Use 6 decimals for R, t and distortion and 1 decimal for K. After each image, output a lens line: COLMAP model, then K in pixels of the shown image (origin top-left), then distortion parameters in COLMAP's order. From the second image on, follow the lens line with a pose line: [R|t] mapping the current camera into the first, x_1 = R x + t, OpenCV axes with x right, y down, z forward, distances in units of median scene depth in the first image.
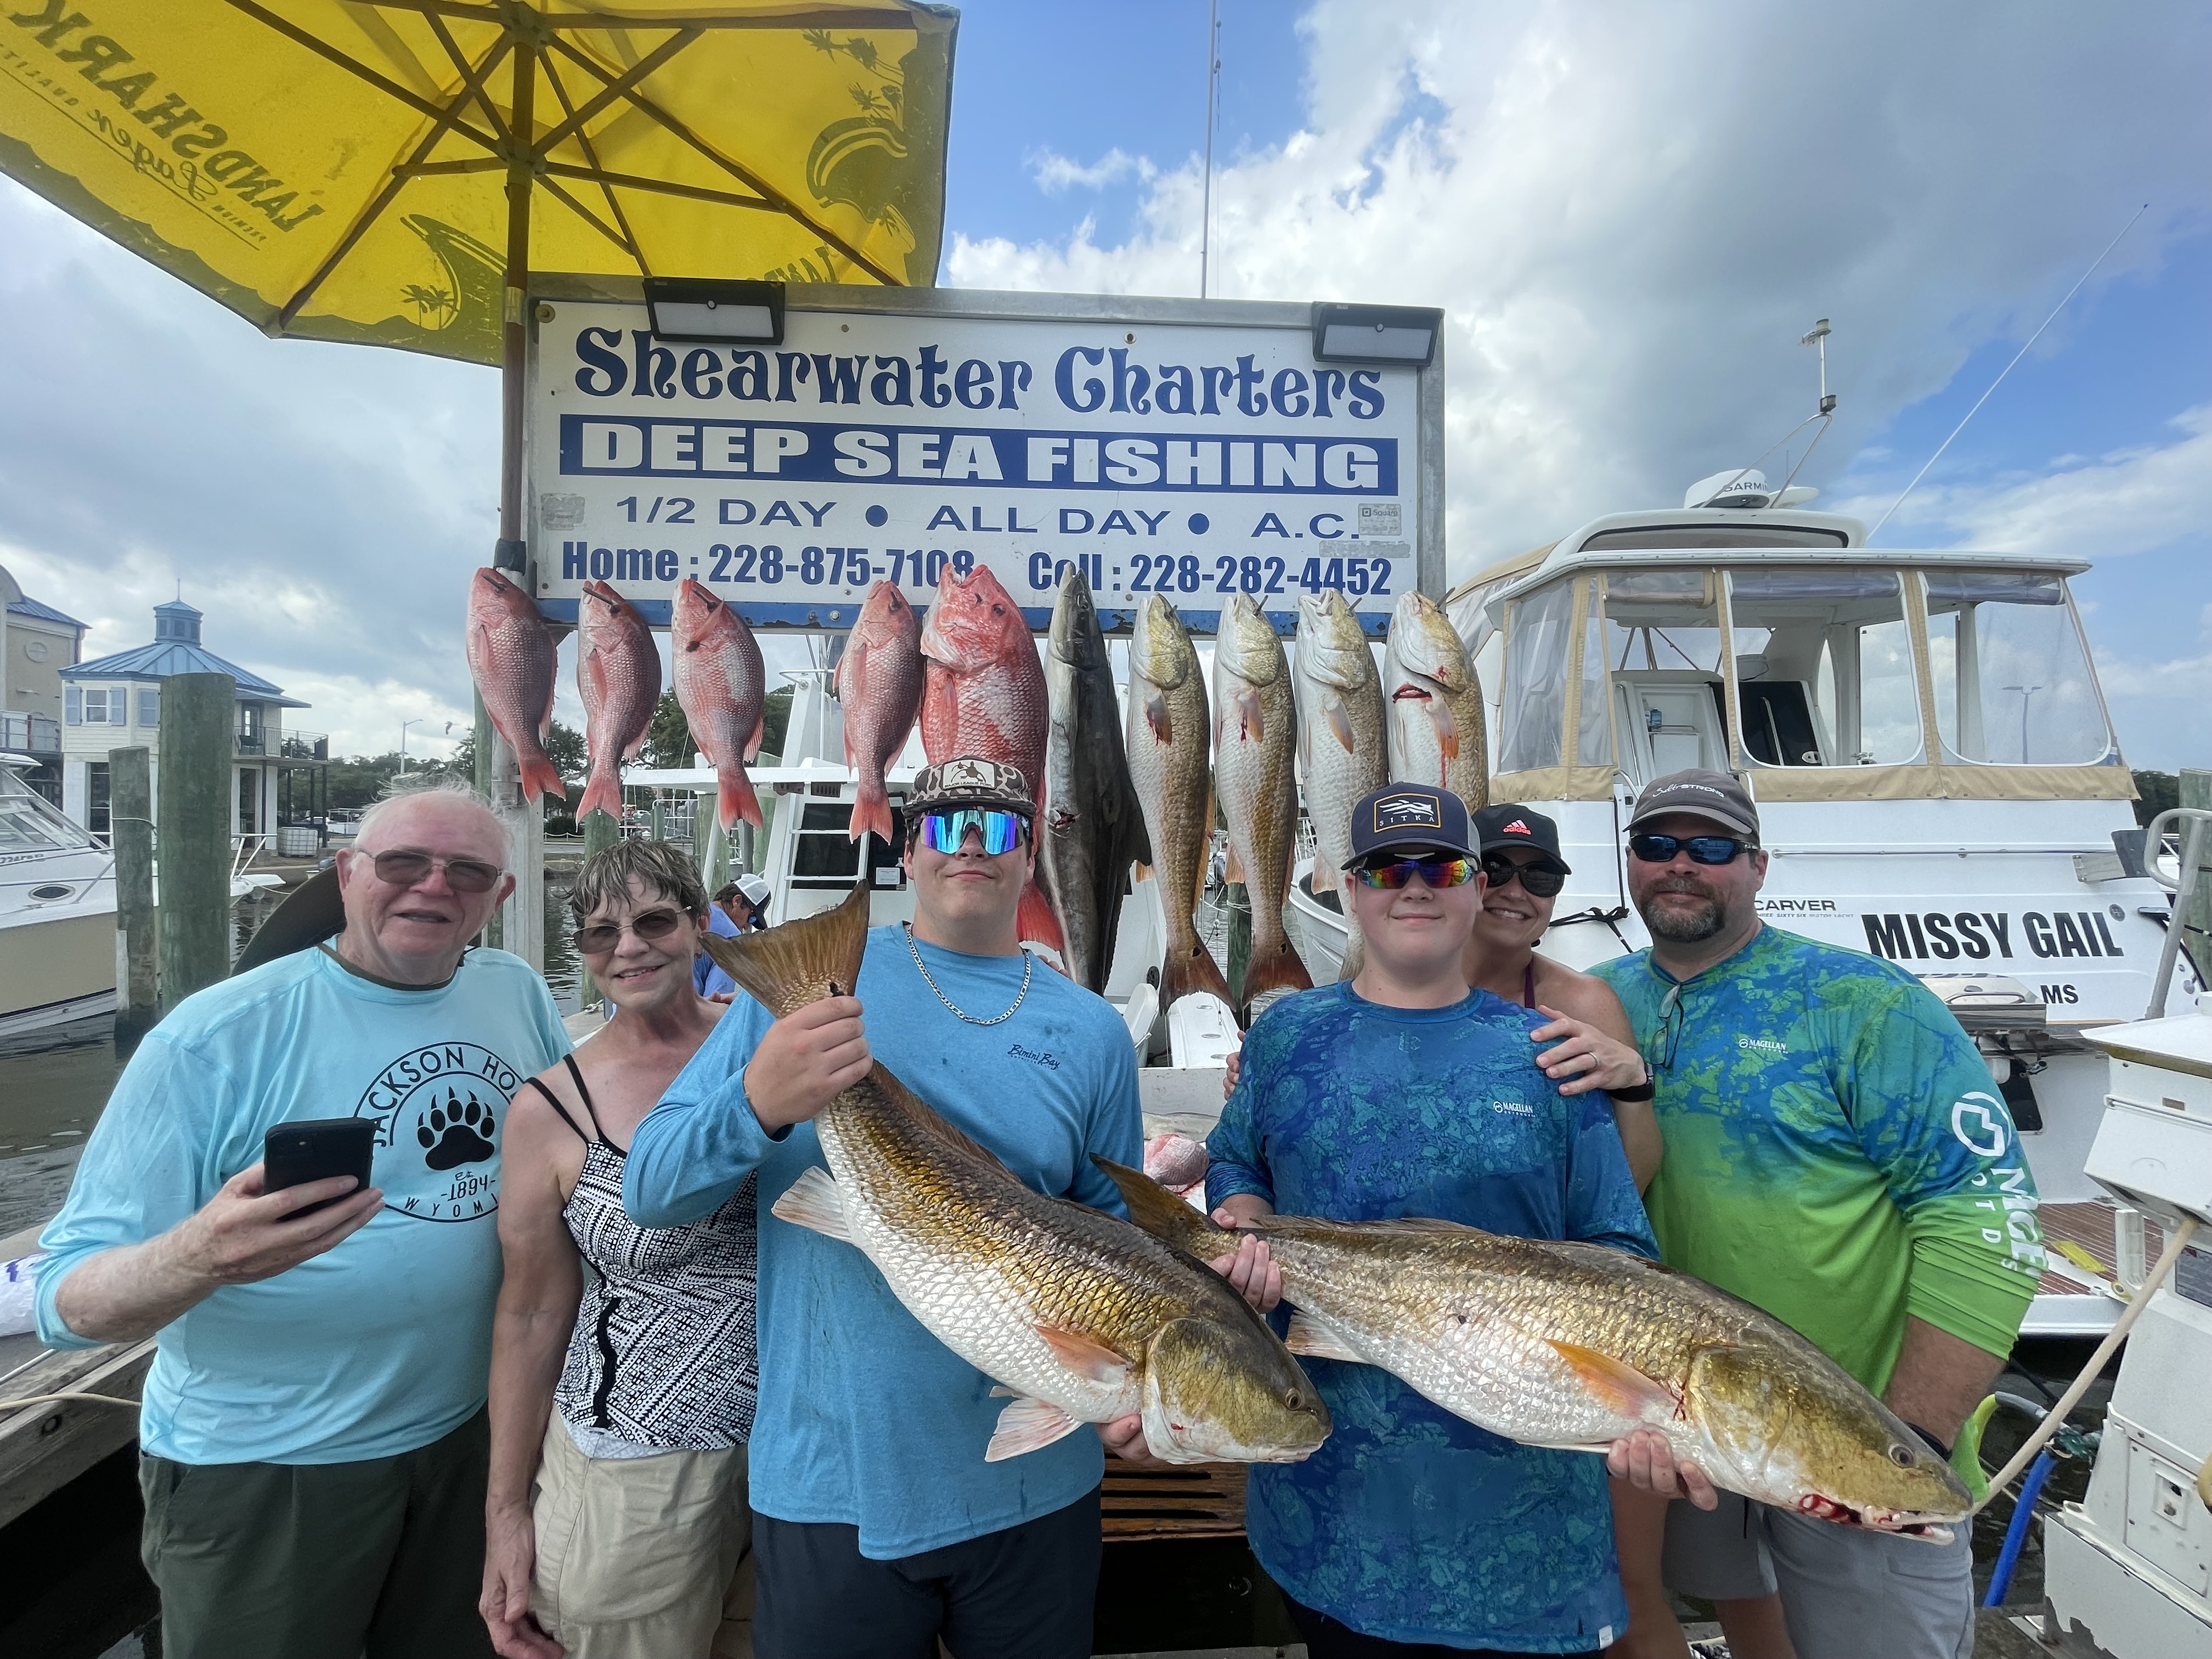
lens RADIAL K [[923.5, 0, 1100.9], [0, 923.5, 824.1], [0, 0, 1]] dist [-0.007326, 0.001192]
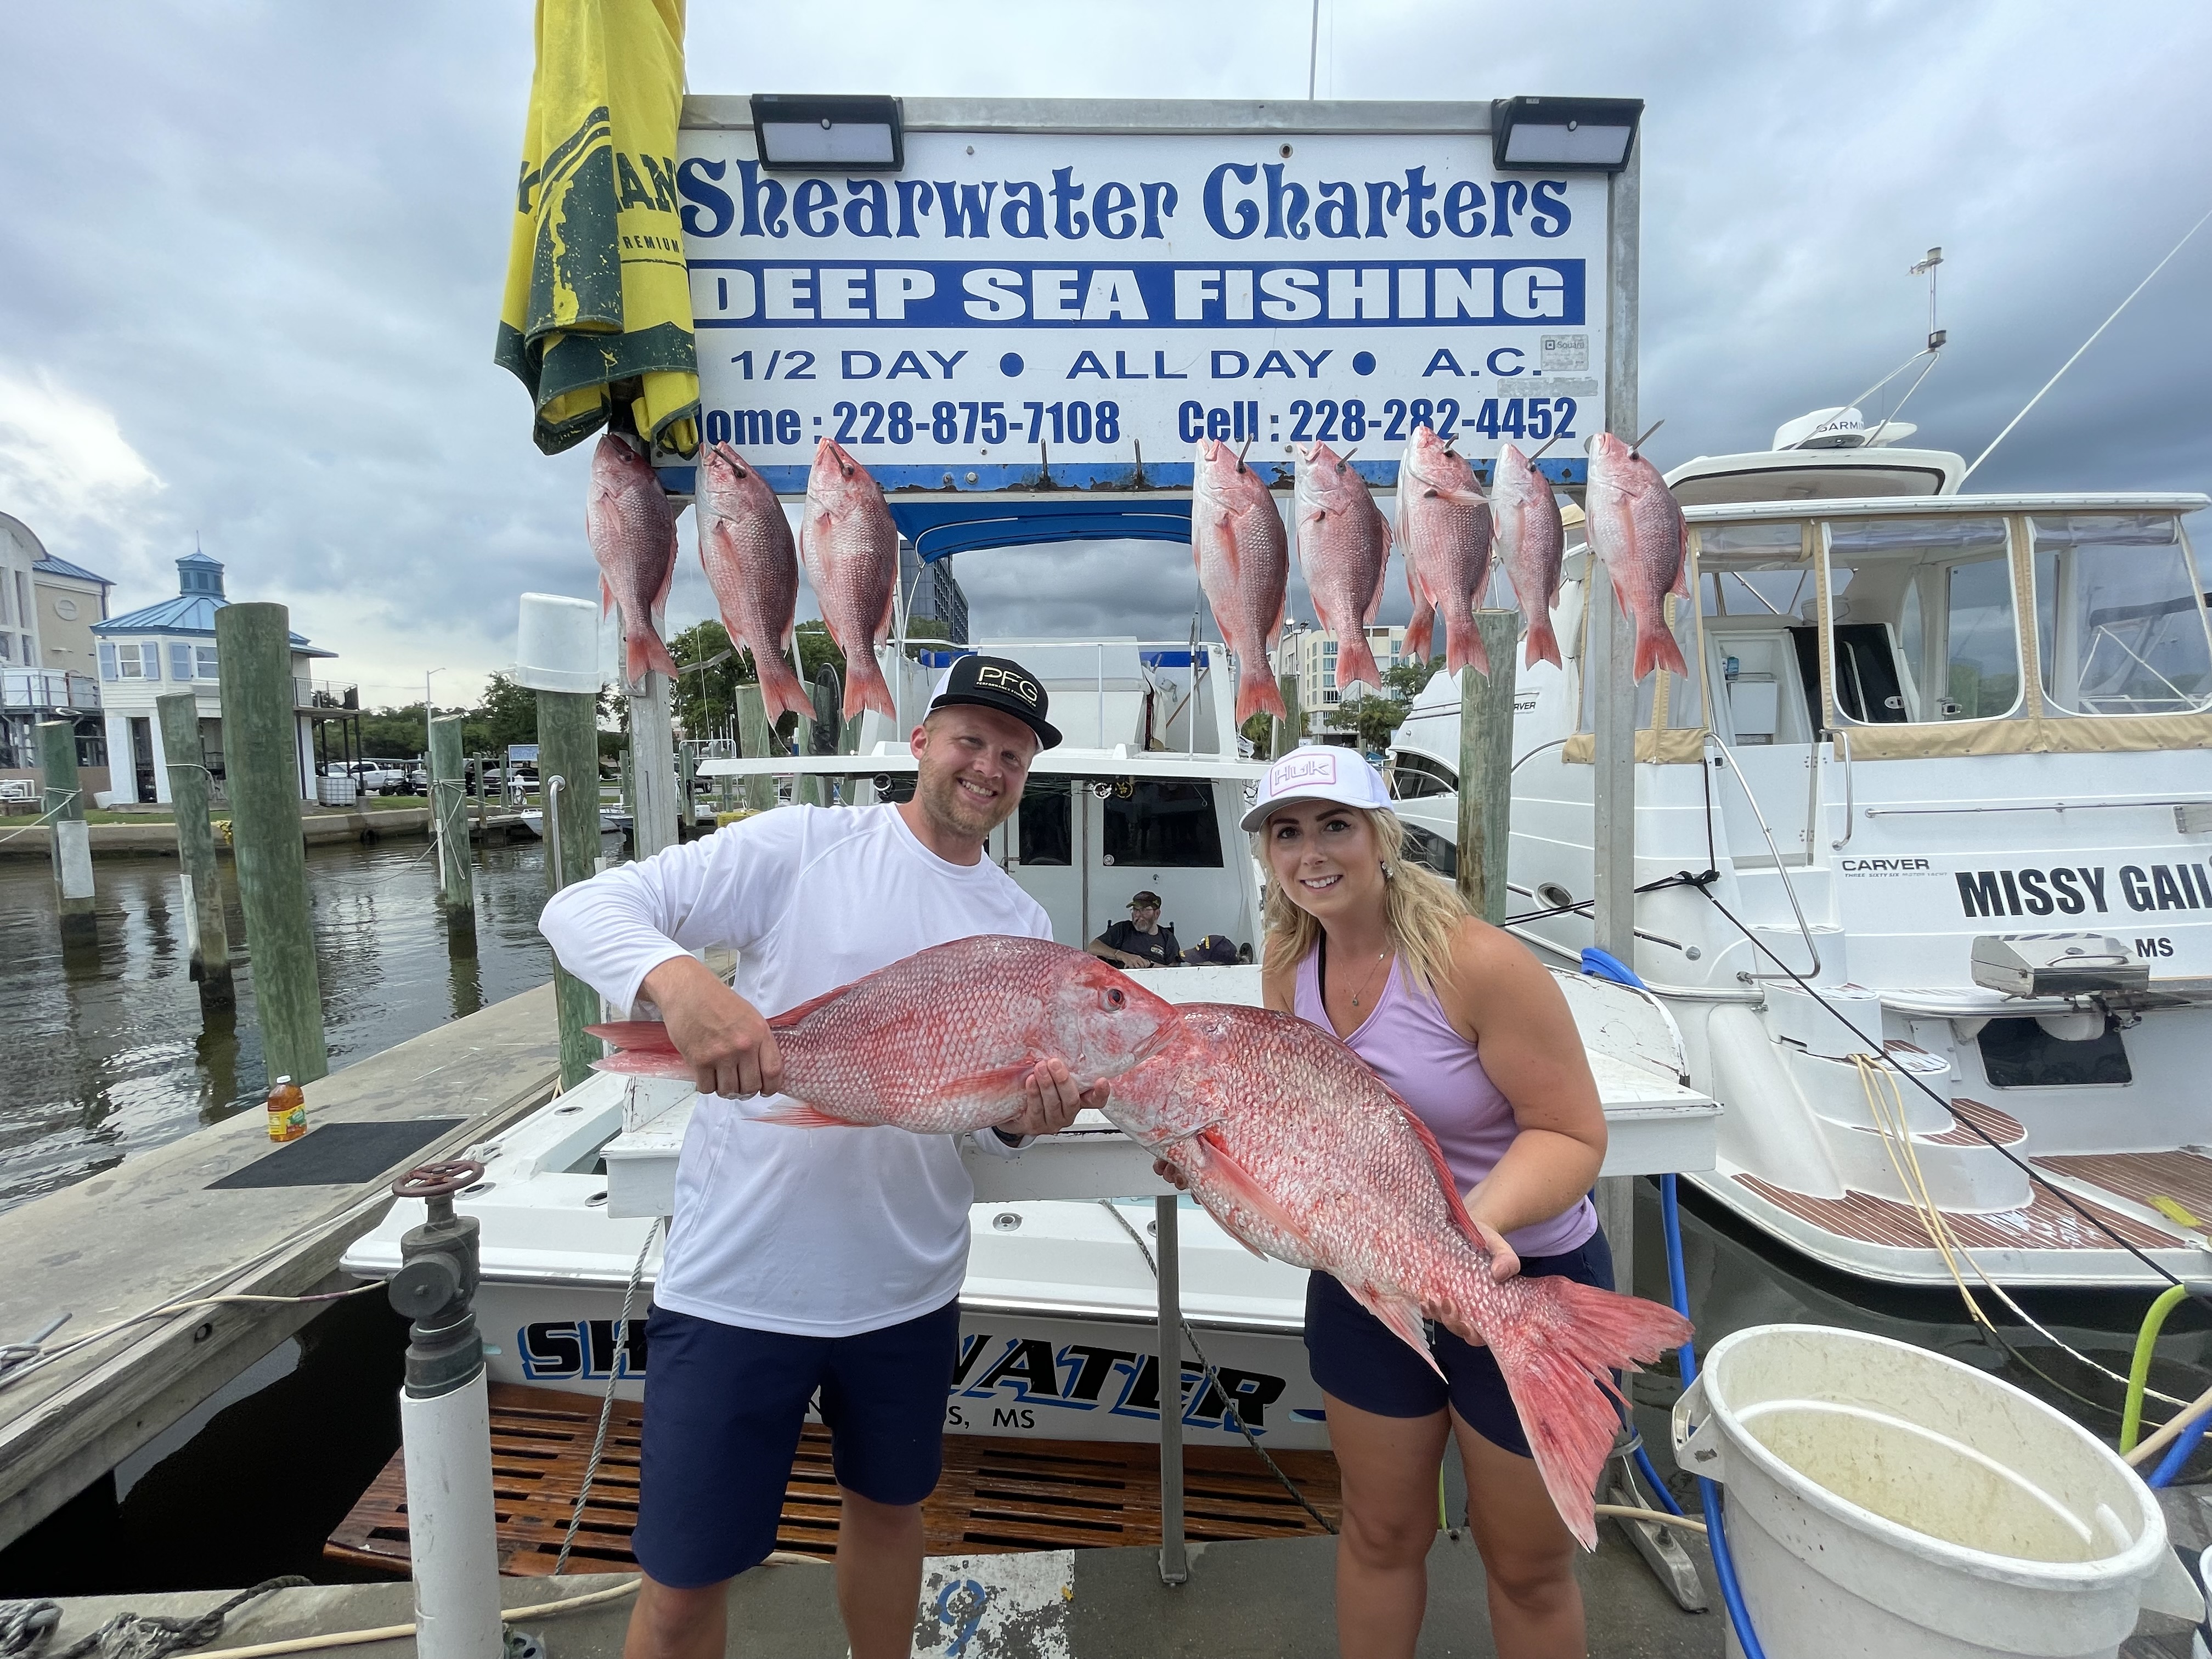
lens RADIAL K [[923.5, 0, 1103.0], [0, 923.5, 831.1], [0, 0, 1]] dist [-0.007326, 0.001192]
pose [[0.999466, -0.022114, -0.024045, -0.139659], [0.023993, 0.996433, 0.080900, 0.053123], [0.022170, -0.081434, 0.996432, 0.054941]]
